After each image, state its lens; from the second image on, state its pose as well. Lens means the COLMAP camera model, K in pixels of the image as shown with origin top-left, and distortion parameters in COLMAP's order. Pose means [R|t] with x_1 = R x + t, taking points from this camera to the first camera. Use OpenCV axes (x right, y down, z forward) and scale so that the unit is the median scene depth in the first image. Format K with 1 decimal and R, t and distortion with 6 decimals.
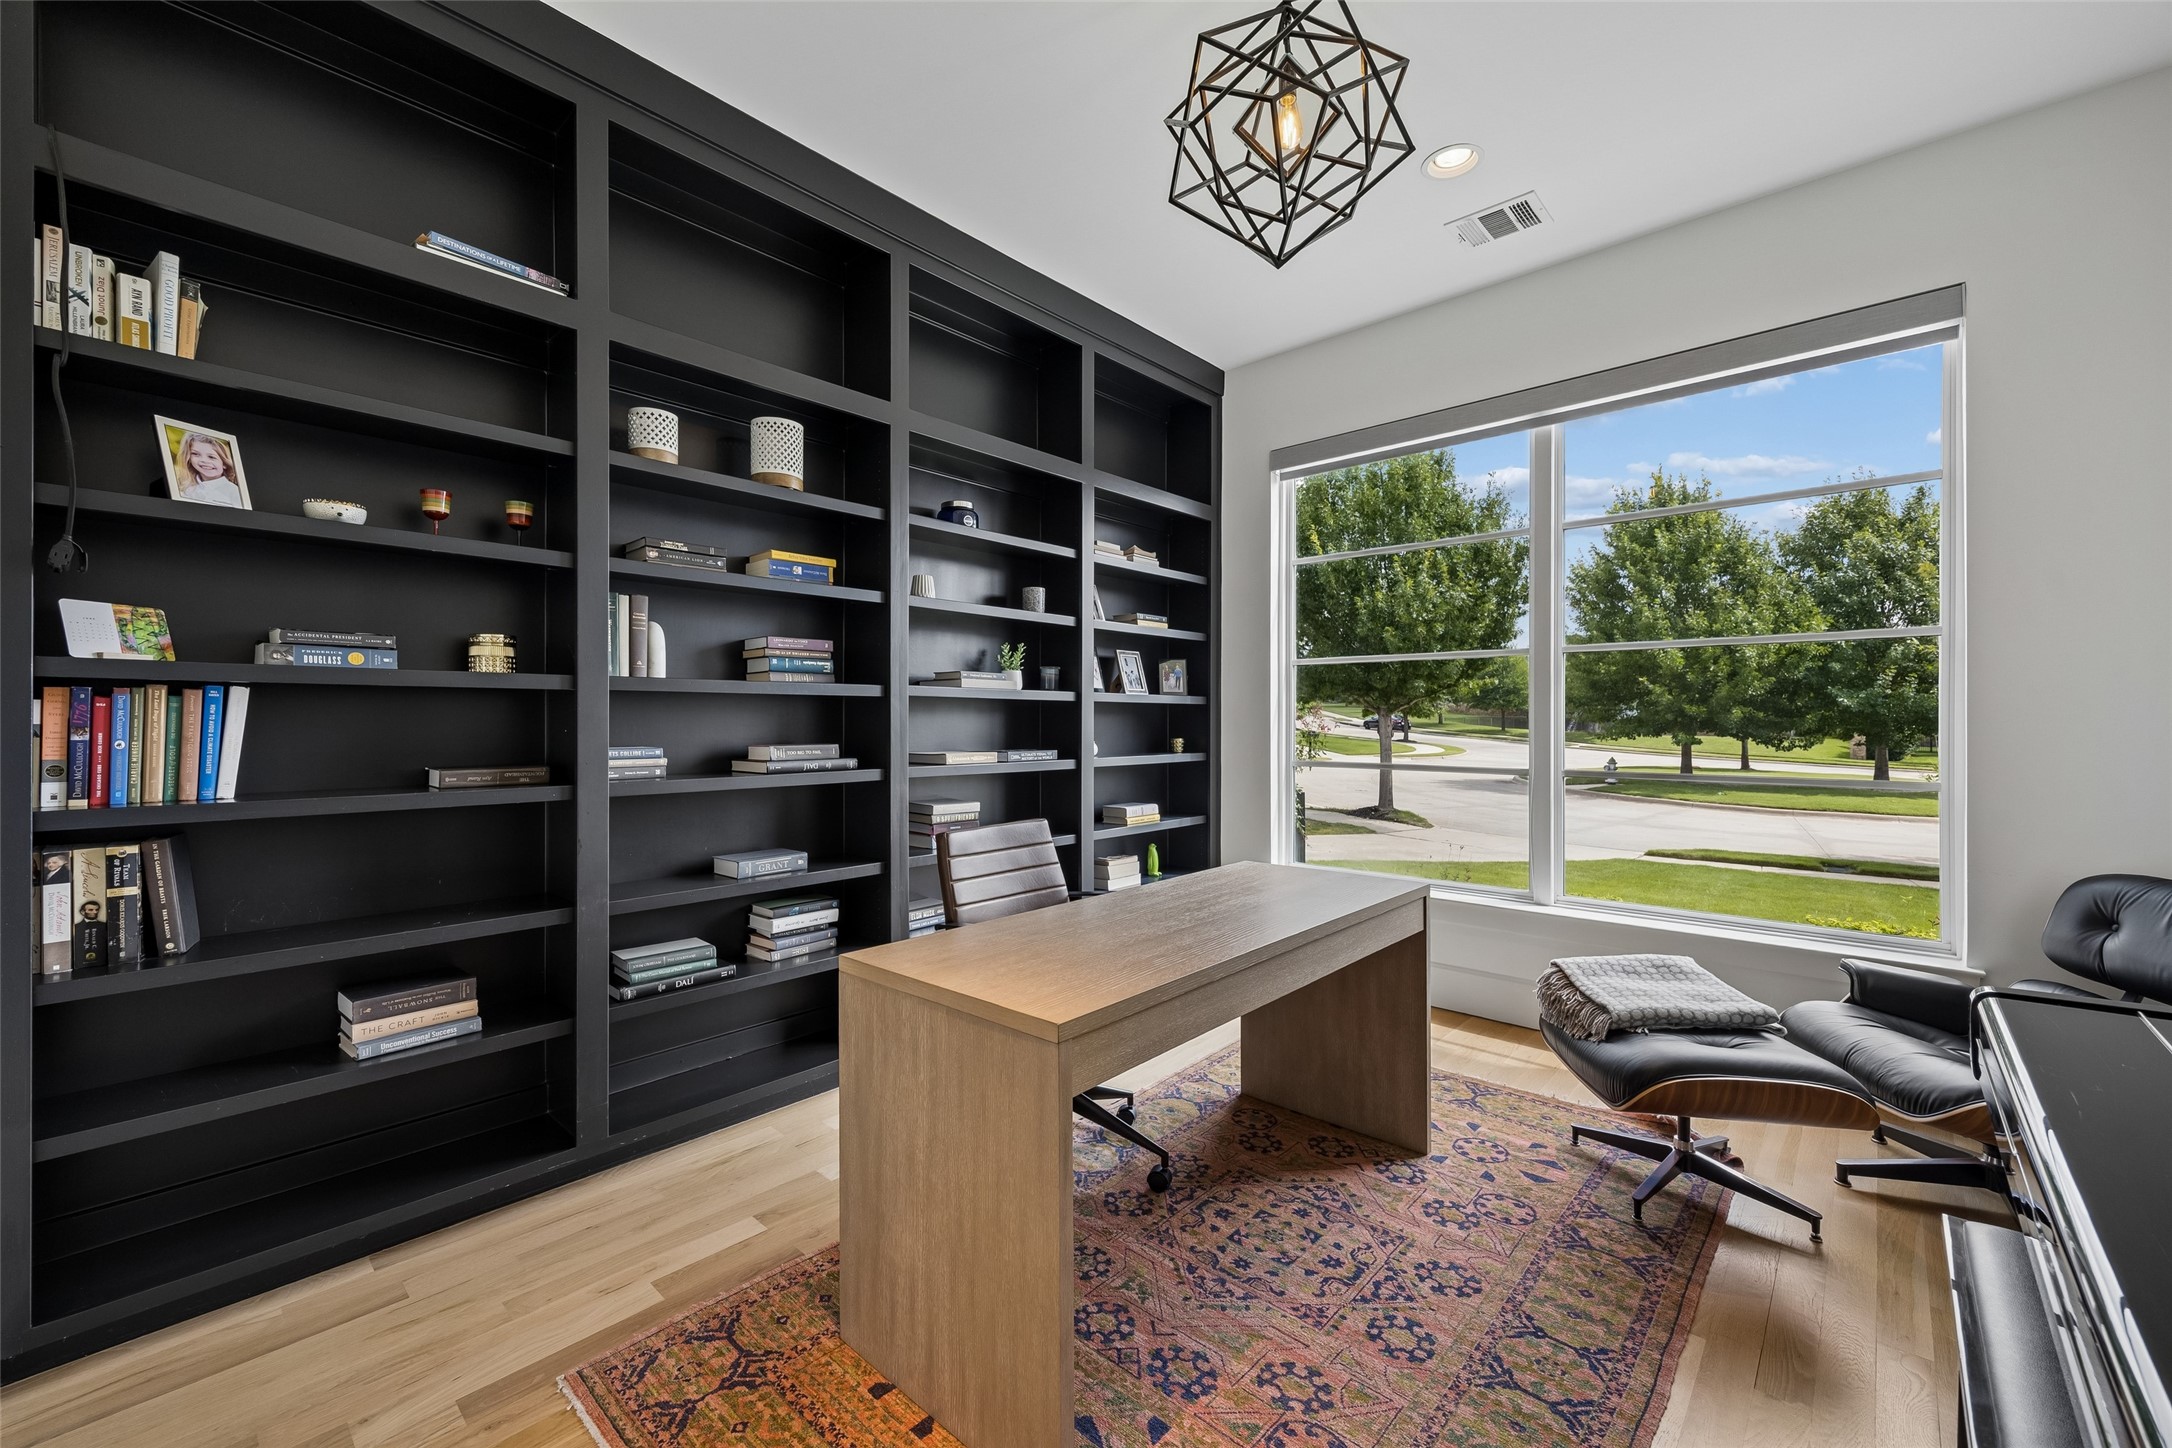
lens RADIAL K [[864.0, 0, 1083.4], [0, 864.0, 718.6], [0, 0, 1]] dist [0.000888, 0.000014]
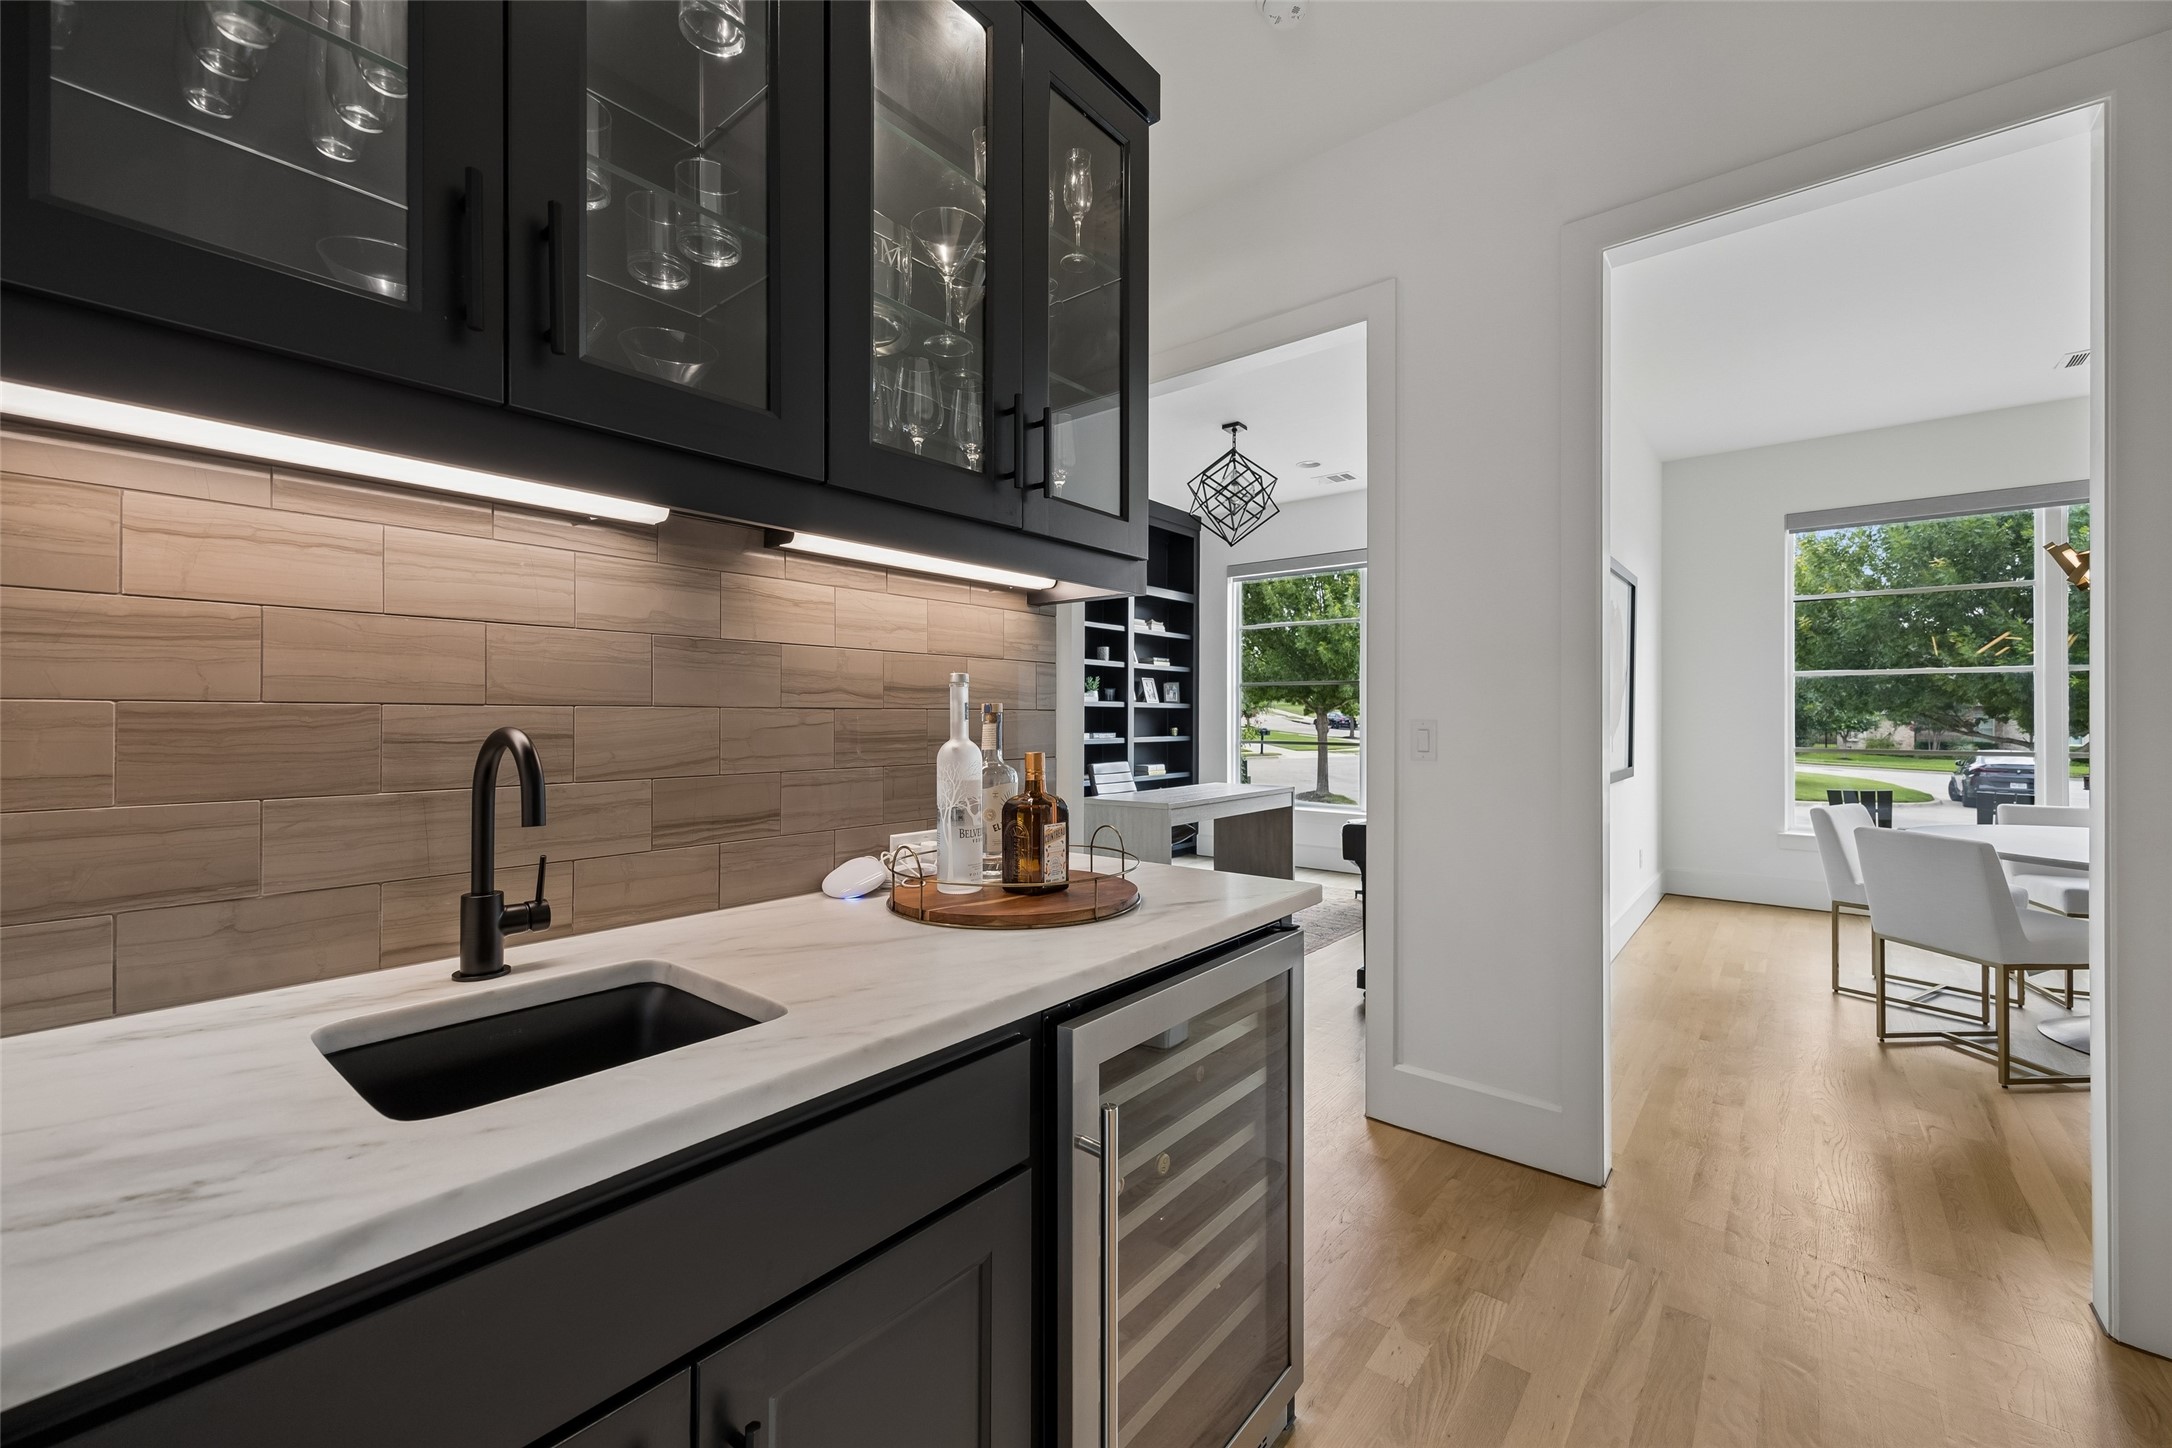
lens RADIAL K [[864.0, 0, 1089.8], [0, 864.0, 721.2], [0, 0, 1]] dist [0.000888, 0.000014]
pose [[0.998360, 0.001449, 0.057230, -0.173940], [-0.001783, 0.999982, 0.005784, -0.000237], [-0.057221, -0.005876, 0.998344, -0.790658]]
